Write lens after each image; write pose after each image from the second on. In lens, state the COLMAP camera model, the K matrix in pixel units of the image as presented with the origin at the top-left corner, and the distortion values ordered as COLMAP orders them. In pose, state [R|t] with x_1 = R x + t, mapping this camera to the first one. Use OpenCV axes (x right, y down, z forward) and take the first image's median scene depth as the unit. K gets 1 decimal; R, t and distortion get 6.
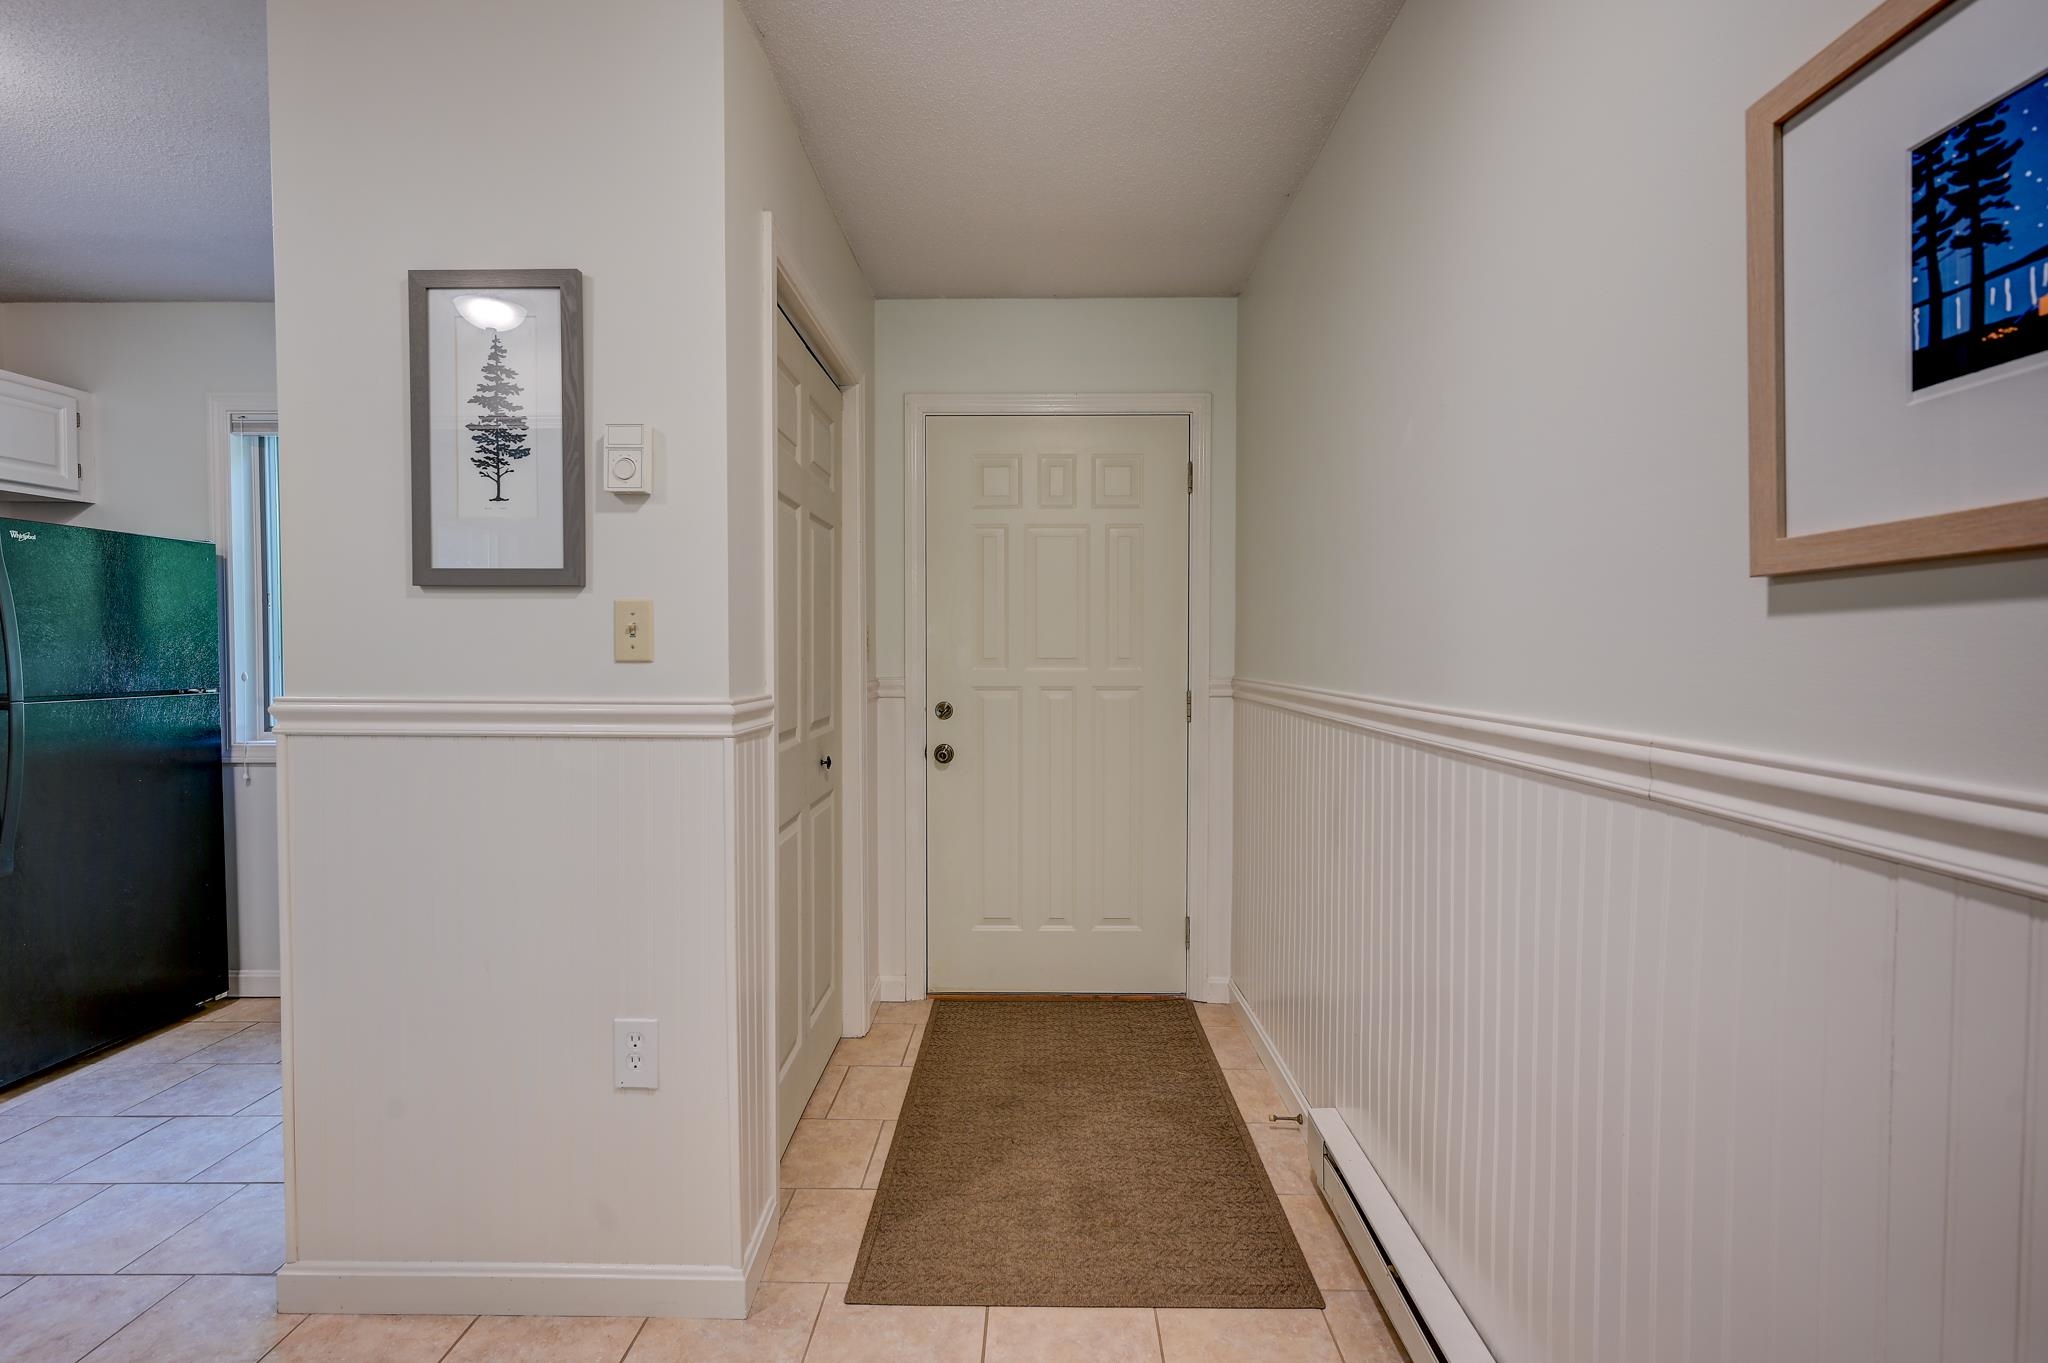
lens RADIAL K [[938.4, 0, 1049.4], [0, 938.4, 673.6], [0, 0, 1]] dist [0.002034, 0.000731]
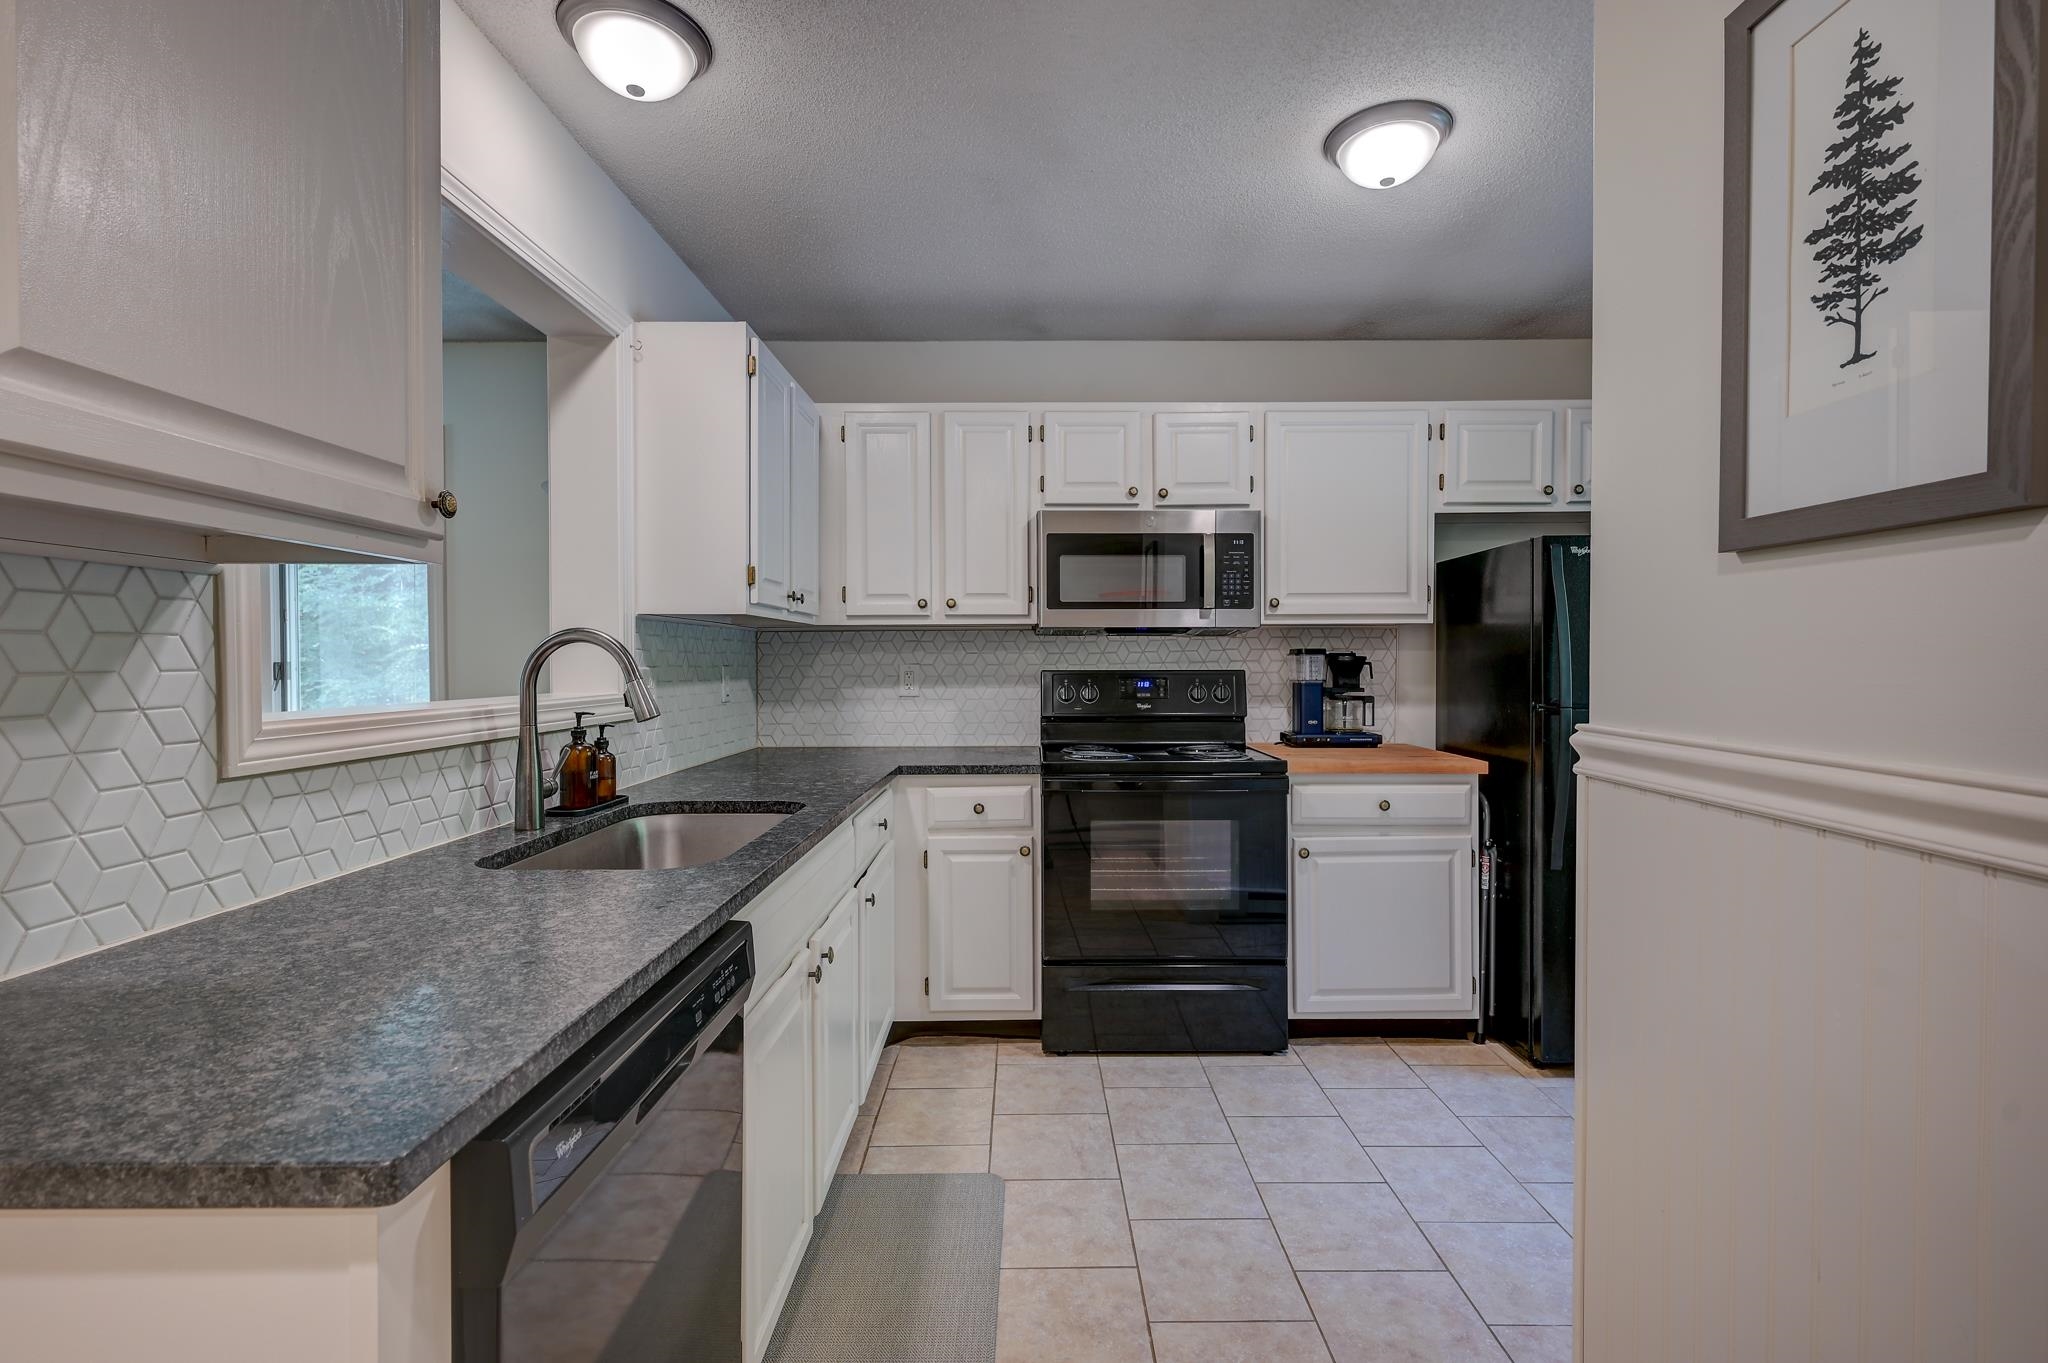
lens RADIAL K [[938.4, 0, 1042.3], [0, 938.4, 685.4], [0, 0, 1]] dist [0.002034, 0.000731]
pose [[0.024200, 0.027511, -0.999329, -0.062300], [-0.022889, 0.999374, 0.026958, -0.010411], [0.999445, 0.022221, 0.024815, 0.382117]]
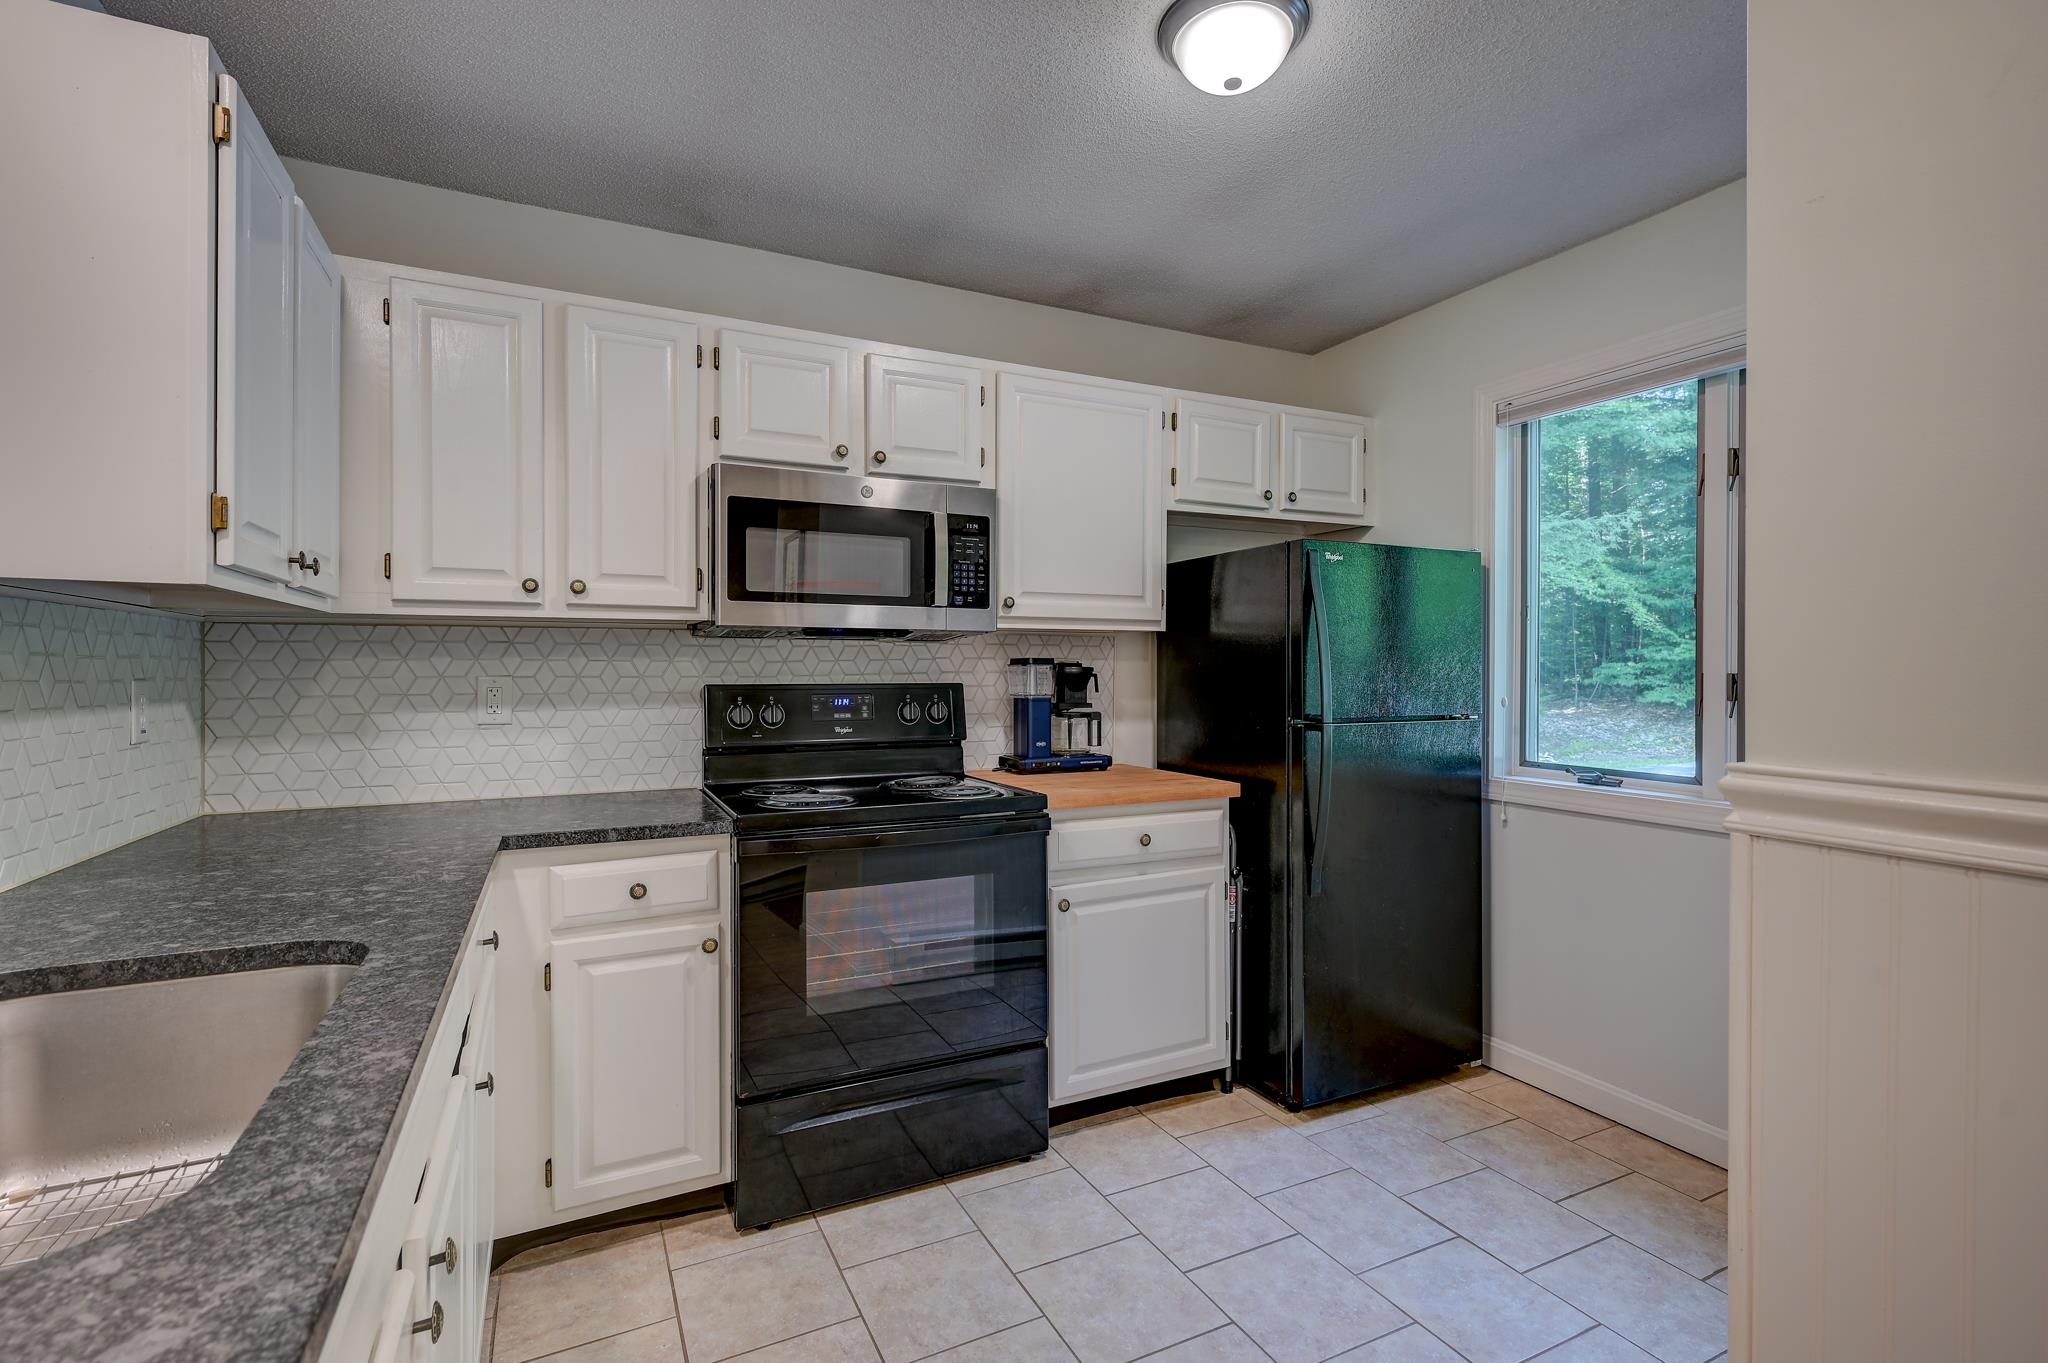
lens RADIAL K [[938.4, 0, 1031.5], [0, 938.4, 678.6], [0, 0, 1]] dist [0.002034, 0.000731]
pose [[0.461298, 0.010185, -0.887187, -0.362916], [-0.023208, 0.999730, -0.000590, -0.009511], [0.886942, 0.020862, 0.461410, 0.266779]]
